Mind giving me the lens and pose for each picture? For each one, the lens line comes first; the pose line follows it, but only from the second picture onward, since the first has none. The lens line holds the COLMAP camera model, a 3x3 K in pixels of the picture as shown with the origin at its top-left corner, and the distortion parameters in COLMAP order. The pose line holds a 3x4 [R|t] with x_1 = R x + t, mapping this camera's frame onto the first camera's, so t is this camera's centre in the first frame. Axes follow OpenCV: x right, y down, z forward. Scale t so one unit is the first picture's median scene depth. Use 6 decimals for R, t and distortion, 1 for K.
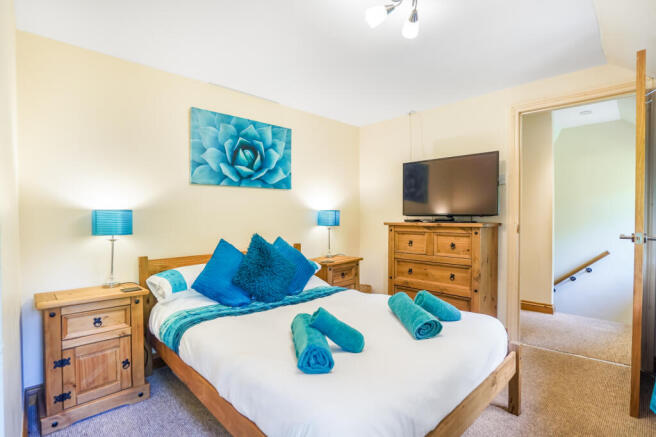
lens RADIAL K [[316.1, 0, 328.4], [0, 316.1, 220.4], [0, 0, 1]] dist [-0.032396, 0.001445]
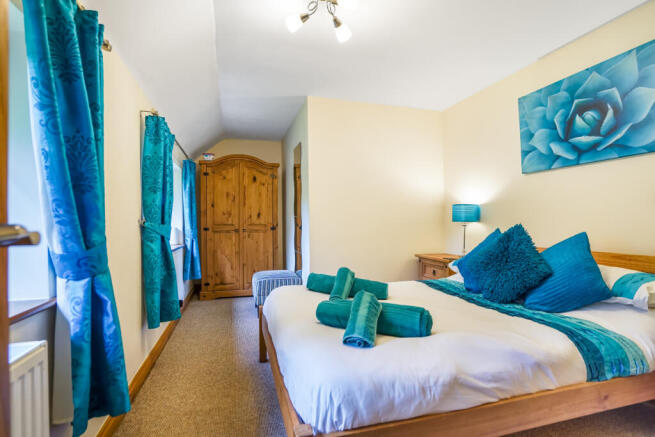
lens RADIAL K [[315.7, 0, 326.9], [0, 315.7, 215.1], [0, 0, 1]] dist [-0.032396, 0.001445]
pose [[-0.478466, -0.010791, -0.878040, 0.665953], [-0.007144, 0.999939, -0.008396, 0.023747], [0.878077, 0.002256, -0.478514, 0.850136]]
